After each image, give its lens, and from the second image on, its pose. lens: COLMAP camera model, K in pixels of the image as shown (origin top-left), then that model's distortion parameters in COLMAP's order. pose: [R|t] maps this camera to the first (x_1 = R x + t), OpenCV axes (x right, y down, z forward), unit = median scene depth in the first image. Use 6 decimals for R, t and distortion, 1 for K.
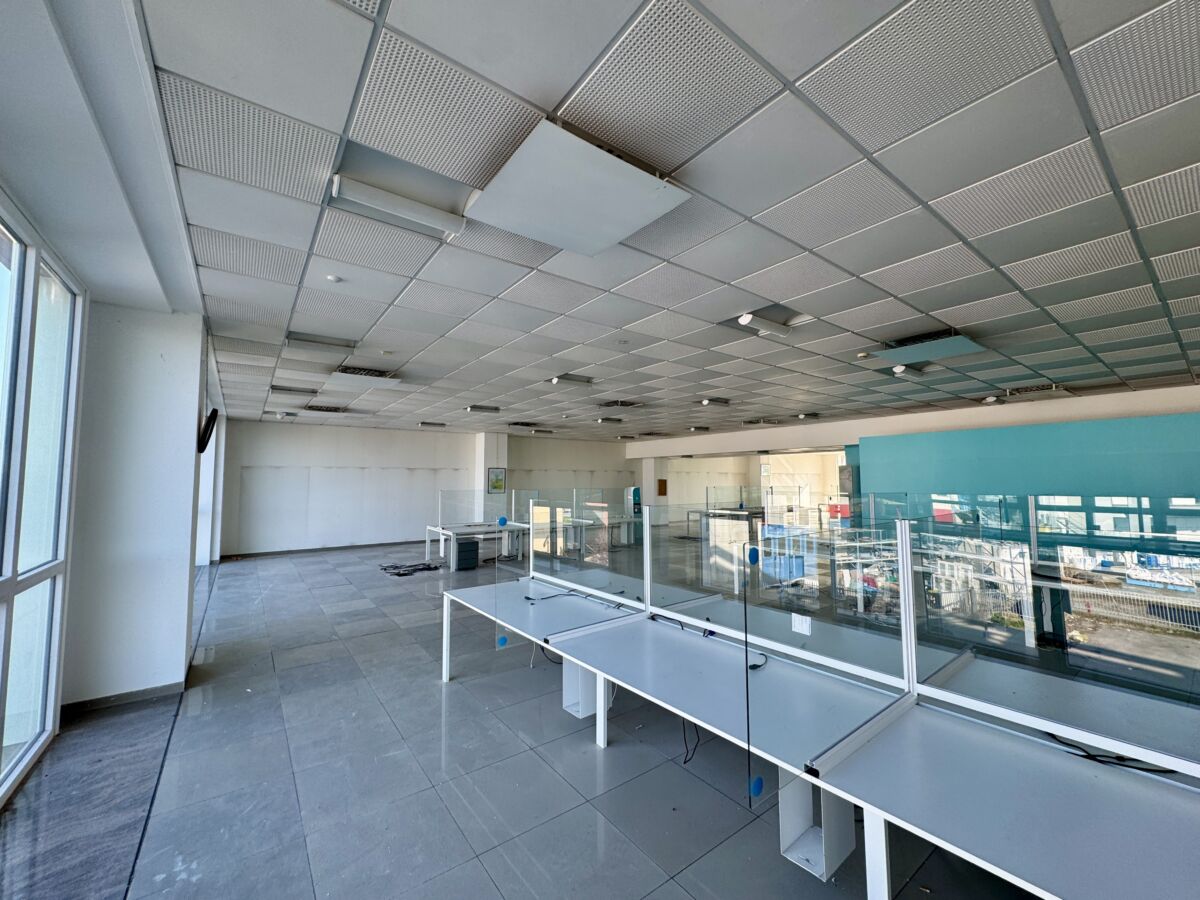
lens RADIAL K [[475.5, 0, 600.0], [0, 475.5, 450.0], [0, 0, 1]] dist [0.016152, 0.000212]
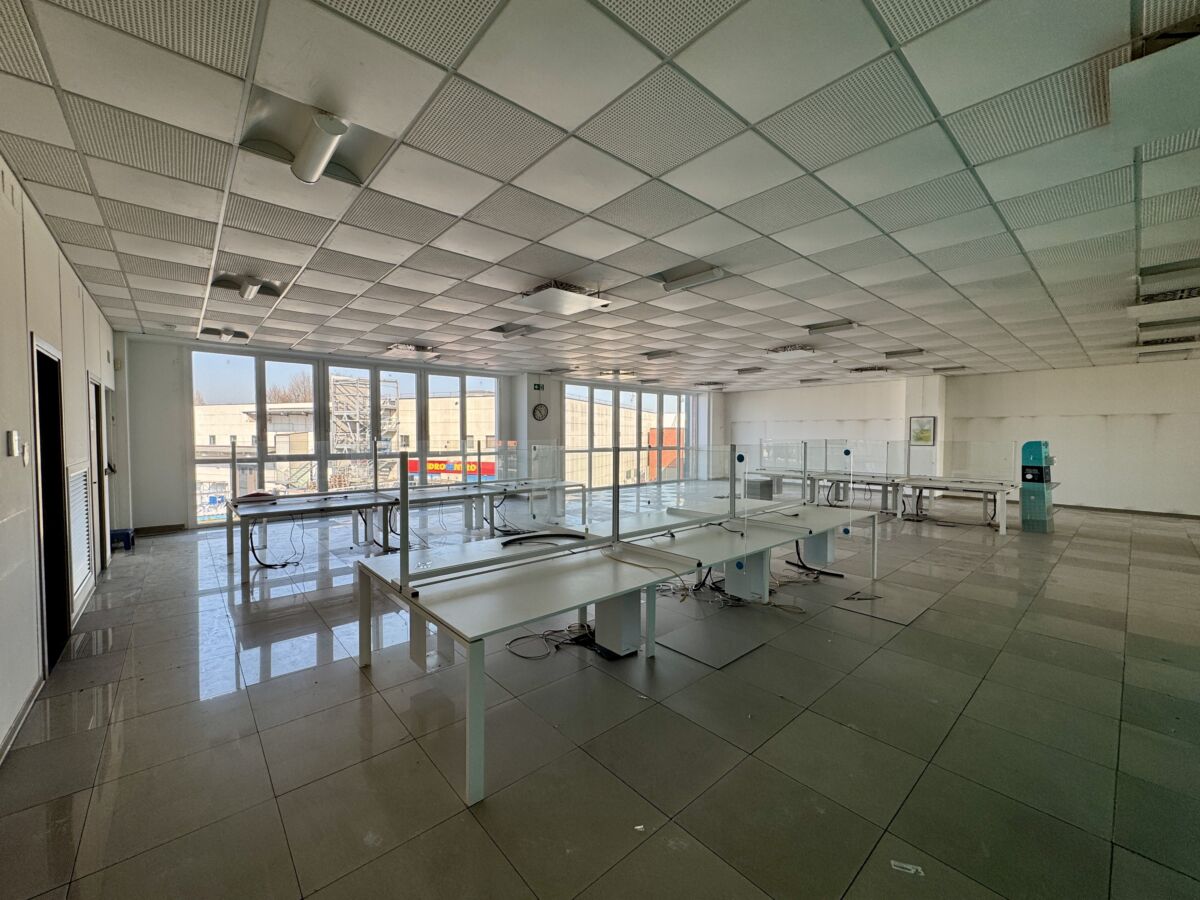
lens RADIAL K [[475.5, 0, 600.0], [0, 475.5, 450.0], [0, 0, 1]] dist [0.016152, 0.000212]
pose [[0.076137, 0.037658, -0.996386, 0.620333], [0.059509, 0.997334, 0.042241, 0.027536], [0.995320, -0.062511, 0.073693, 0.364935]]
